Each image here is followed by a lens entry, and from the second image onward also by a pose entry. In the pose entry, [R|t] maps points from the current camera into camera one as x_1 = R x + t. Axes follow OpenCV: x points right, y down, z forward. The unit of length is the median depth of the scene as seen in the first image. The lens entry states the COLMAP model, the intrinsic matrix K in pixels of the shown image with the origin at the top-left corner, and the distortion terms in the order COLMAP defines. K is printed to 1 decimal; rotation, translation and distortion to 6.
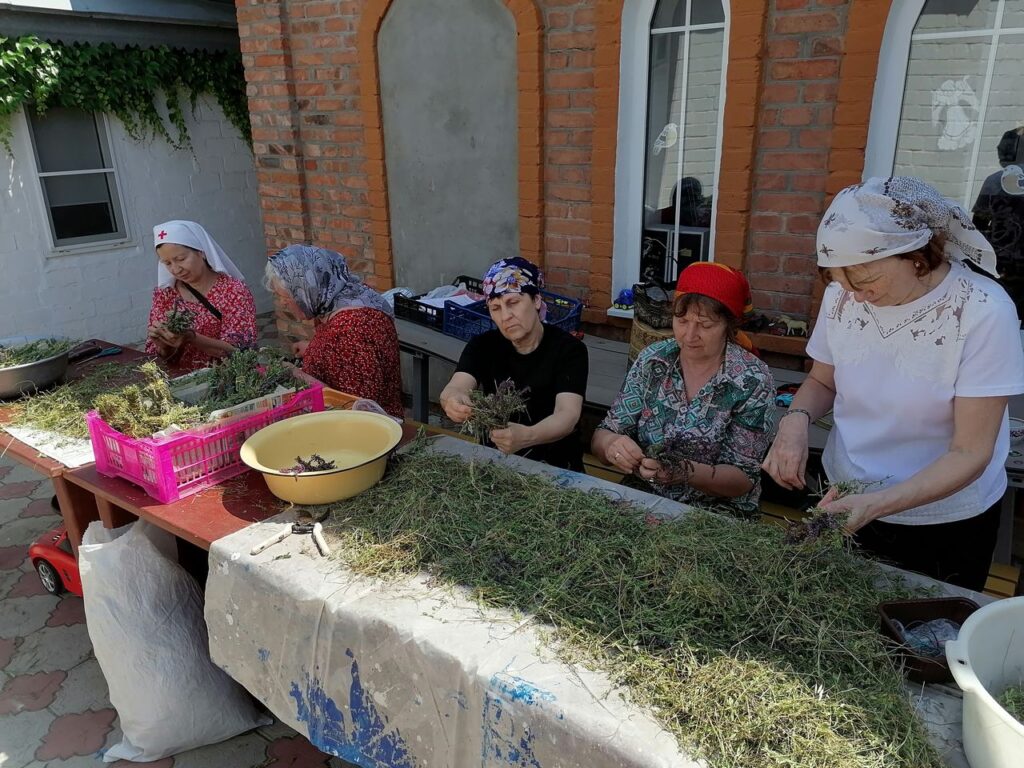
lens RADIAL K [[757.7, 0, 512.0], [0, 757.7, 384.0], [0, 0, 1]] dist [0.106755, -0.126564]
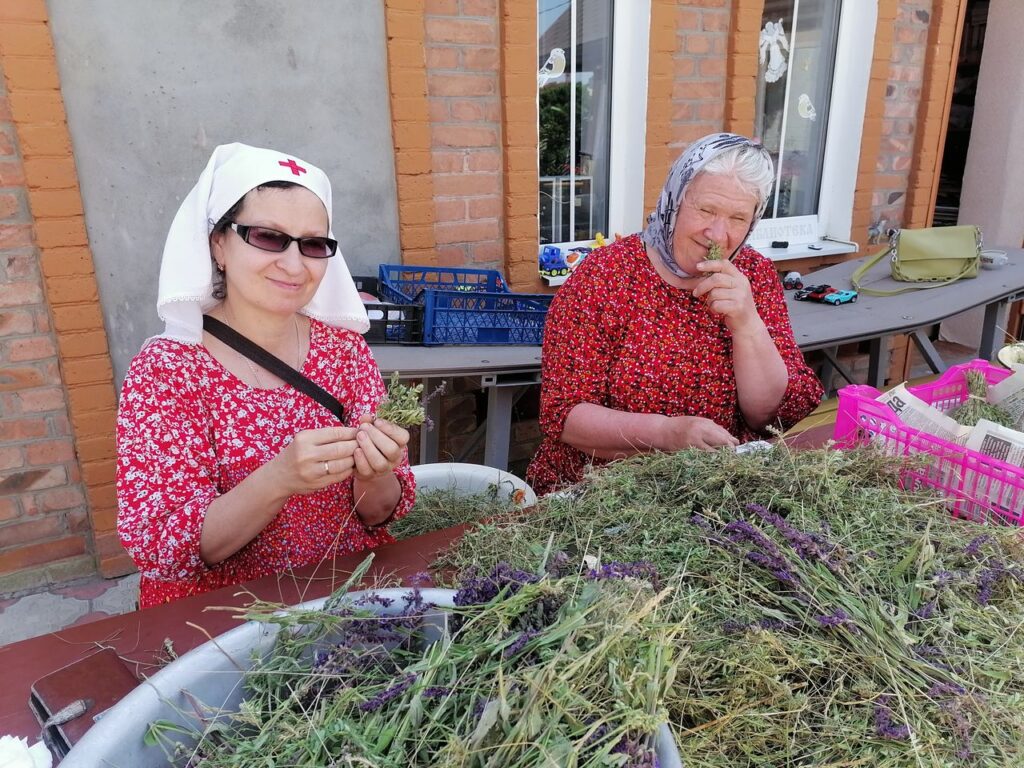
lens RADIAL K [[757.7, 0, 512.0], [0, 757.7, 384.0], [0, 0, 1]] dist [0.106755, -0.126564]
pose [[0.451749, -0.270136, 0.850264, -0.549336], [0.300904, 0.943346, 0.139837, -0.106371], [-0.839869, 0.192677, 0.507441, 0.587102]]
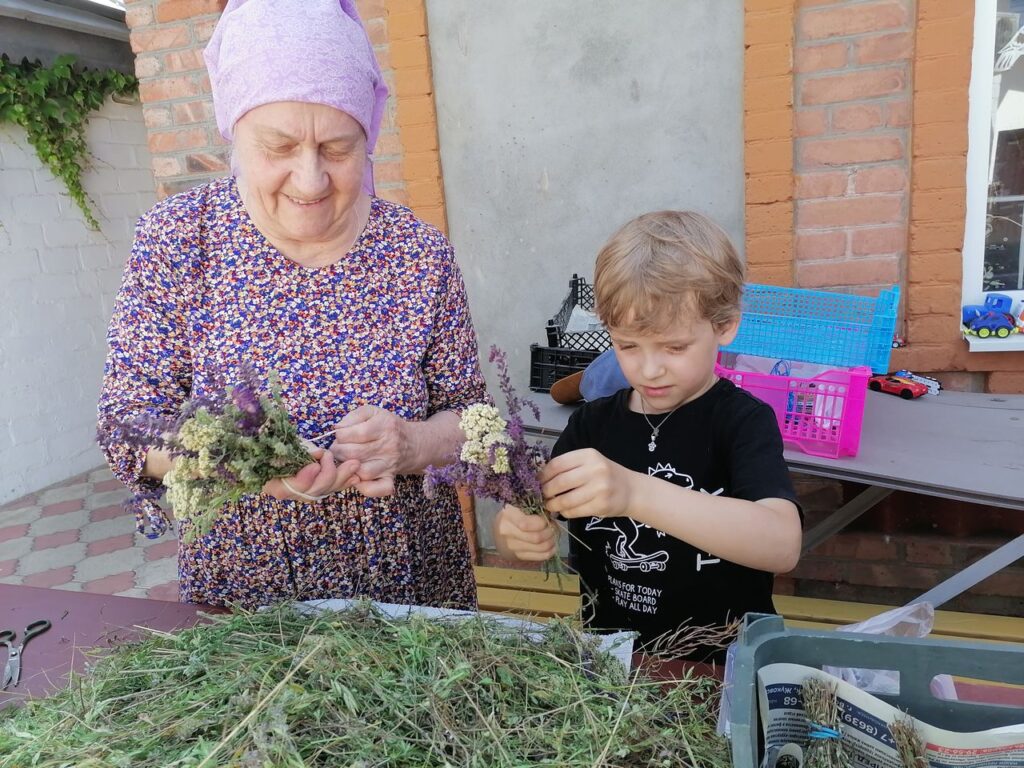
lens RADIAL K [[757.7, 0, 512.0], [0, 757.7, 384.0], [0, 0, 1]] dist [0.106755, -0.126564]
pose [[0.953801, -0.132519, 0.269635, -0.316340], [0.163784, 0.981729, -0.096869, -0.060930], [-0.251872, 0.136555, 0.958078, 0.497587]]
